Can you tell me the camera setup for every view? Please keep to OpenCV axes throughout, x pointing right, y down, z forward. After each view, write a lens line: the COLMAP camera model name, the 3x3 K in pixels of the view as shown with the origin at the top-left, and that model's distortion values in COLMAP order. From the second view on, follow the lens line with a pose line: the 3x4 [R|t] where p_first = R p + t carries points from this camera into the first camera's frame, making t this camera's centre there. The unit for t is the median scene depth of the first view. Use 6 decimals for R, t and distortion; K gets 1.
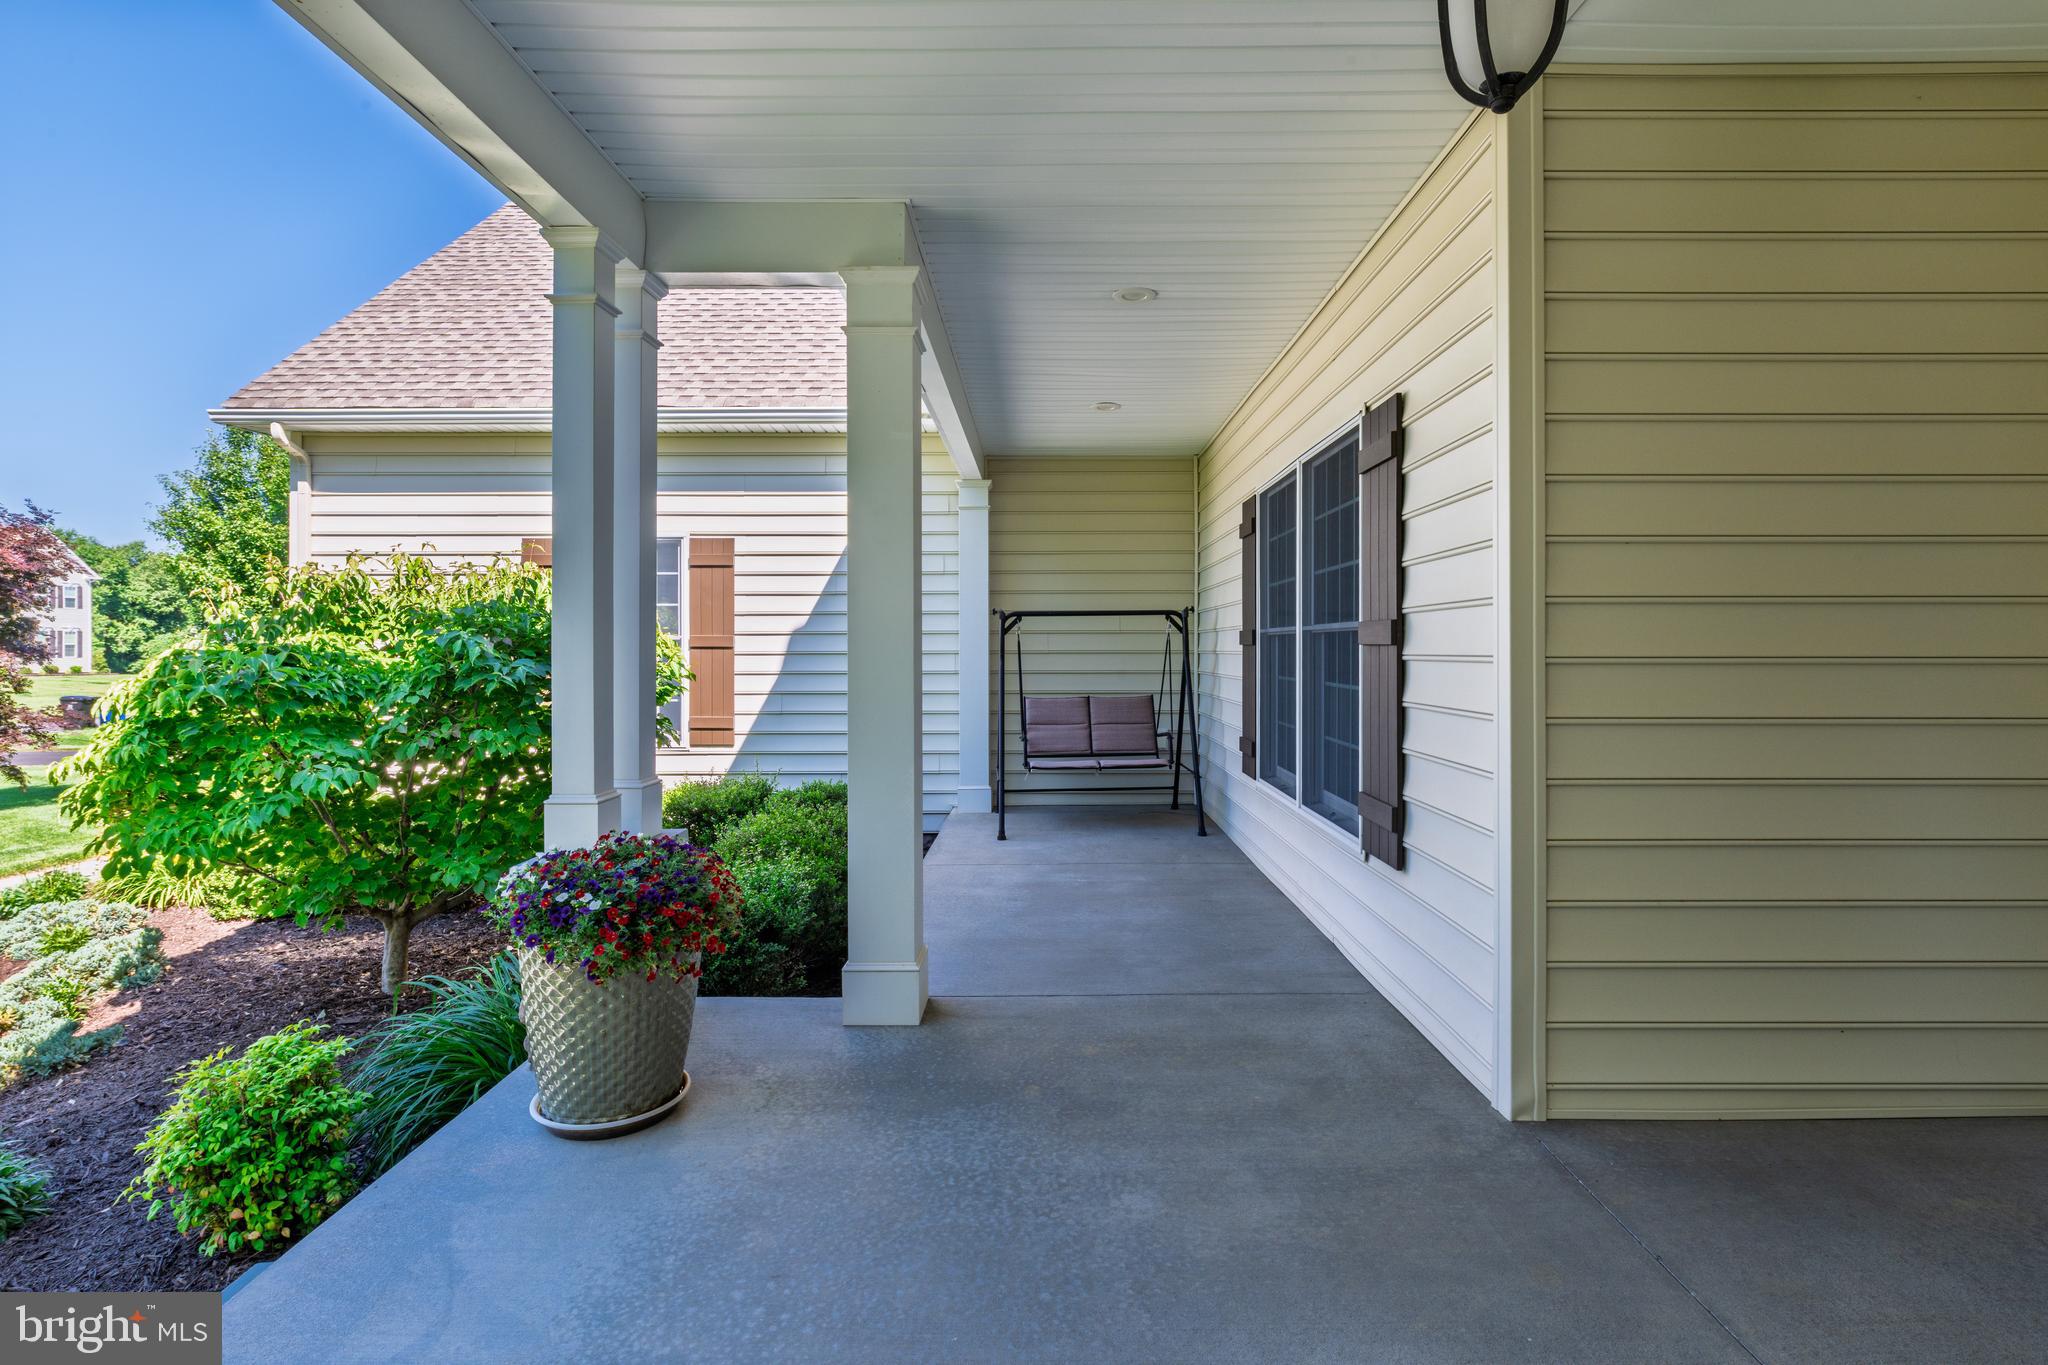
lens RADIAL K [[998.4, 0, 1064.8], [0, 998.4, 642.8], [0, 0, 1]] dist [0.002259, 0.000323]
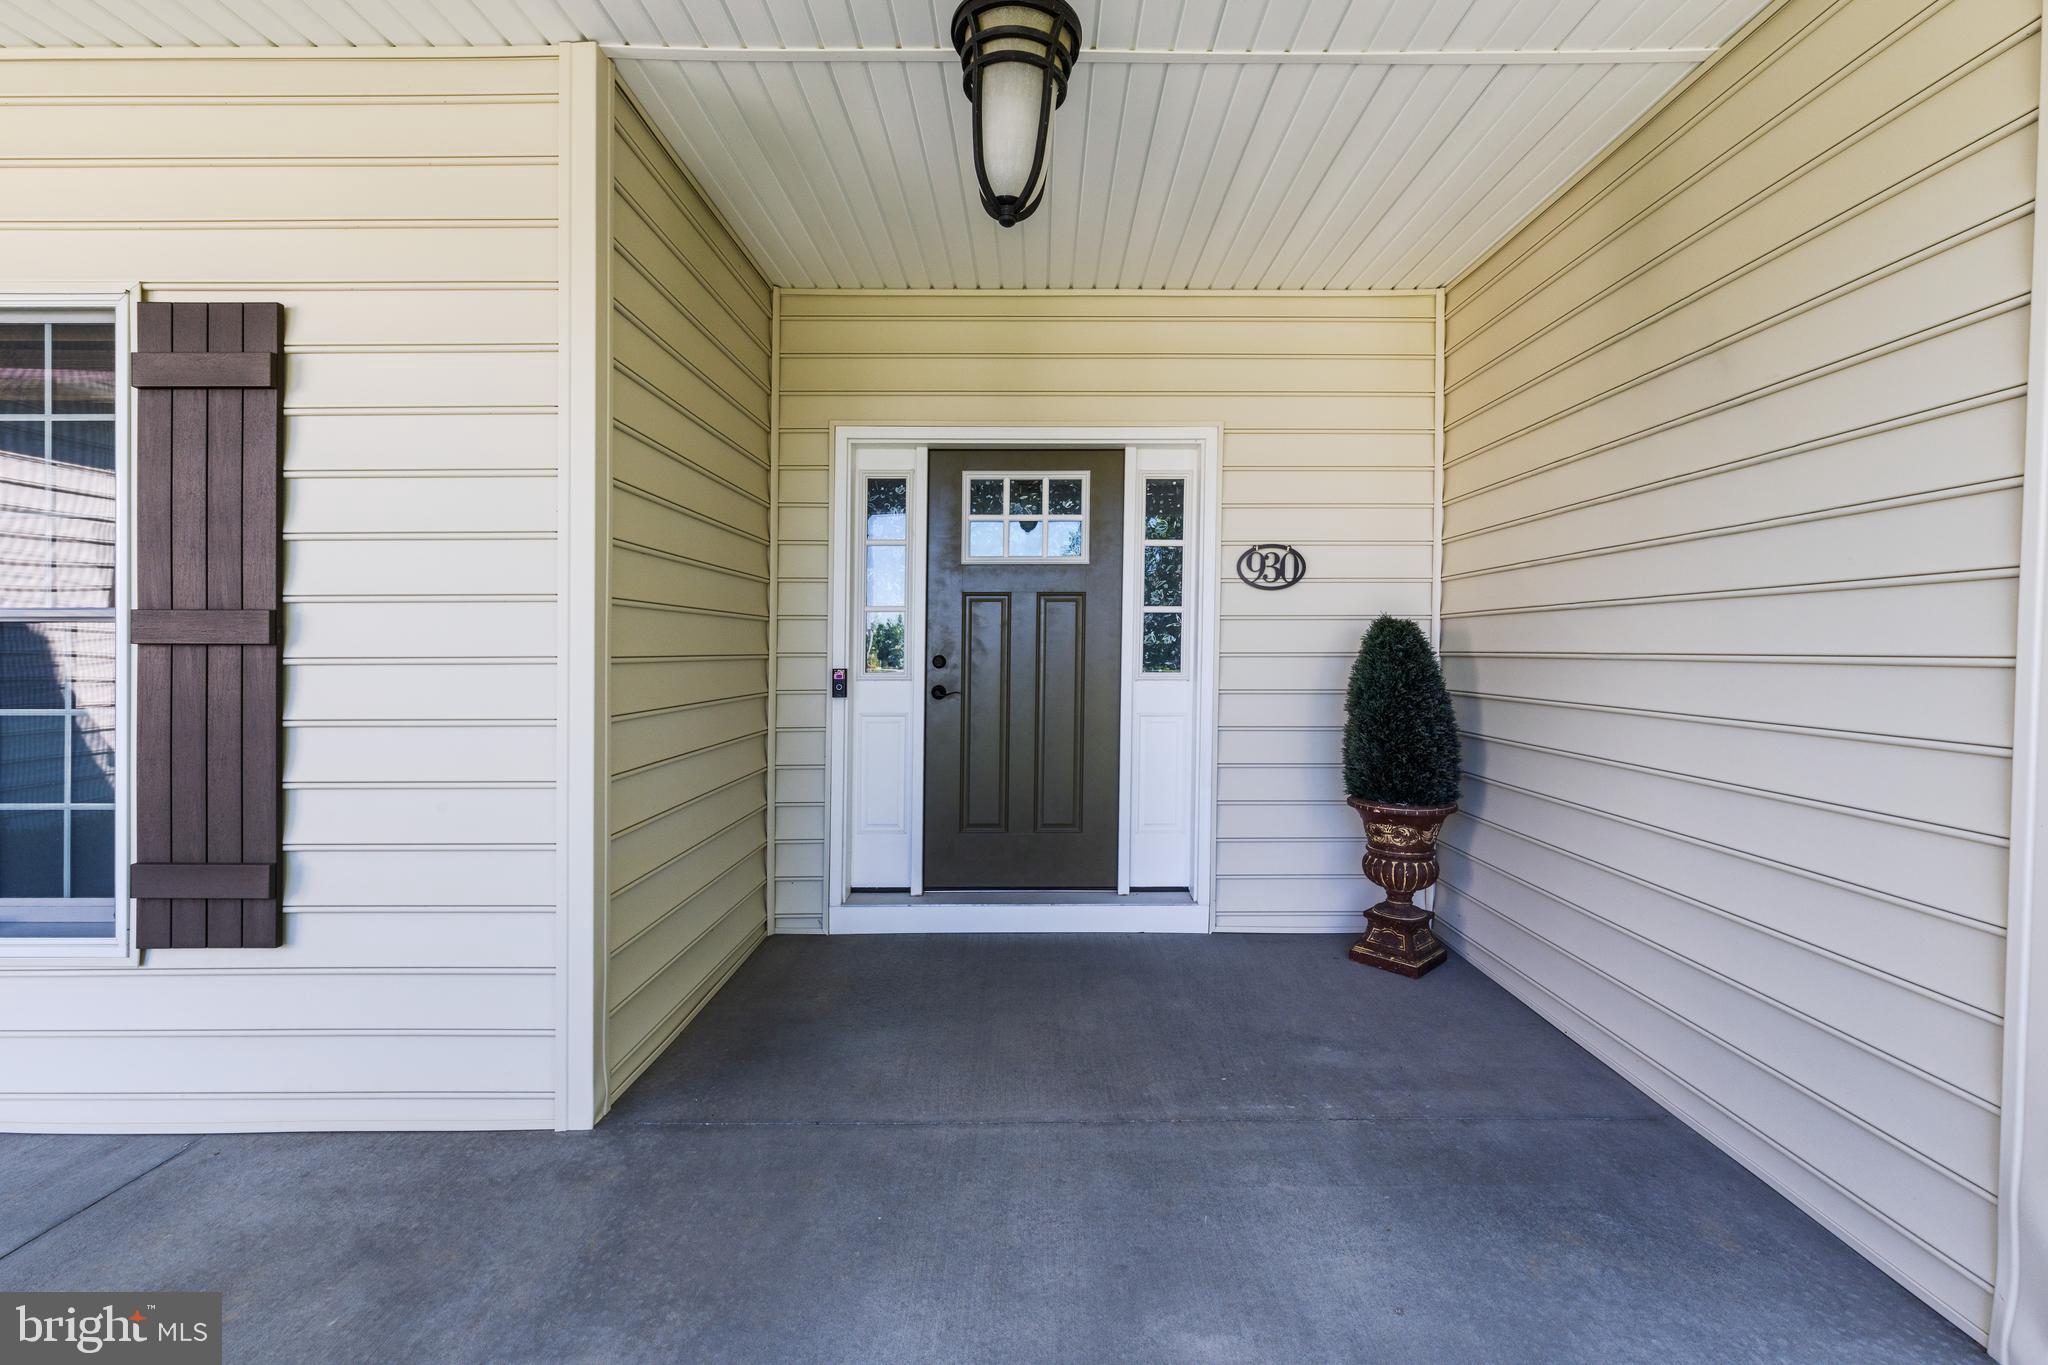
lens RADIAL K [[875.6, 0, 1032.5], [0, 875.6, 654.5], [0, 0, 1]] dist [-0.001294, -0.000165]
pose [[-0.002049, -0.011329, 0.999934, -0.320844], [-0.009904, 0.999887, 0.011308, -0.003519], [-0.999949, -0.009880, -0.002161, 0.441775]]
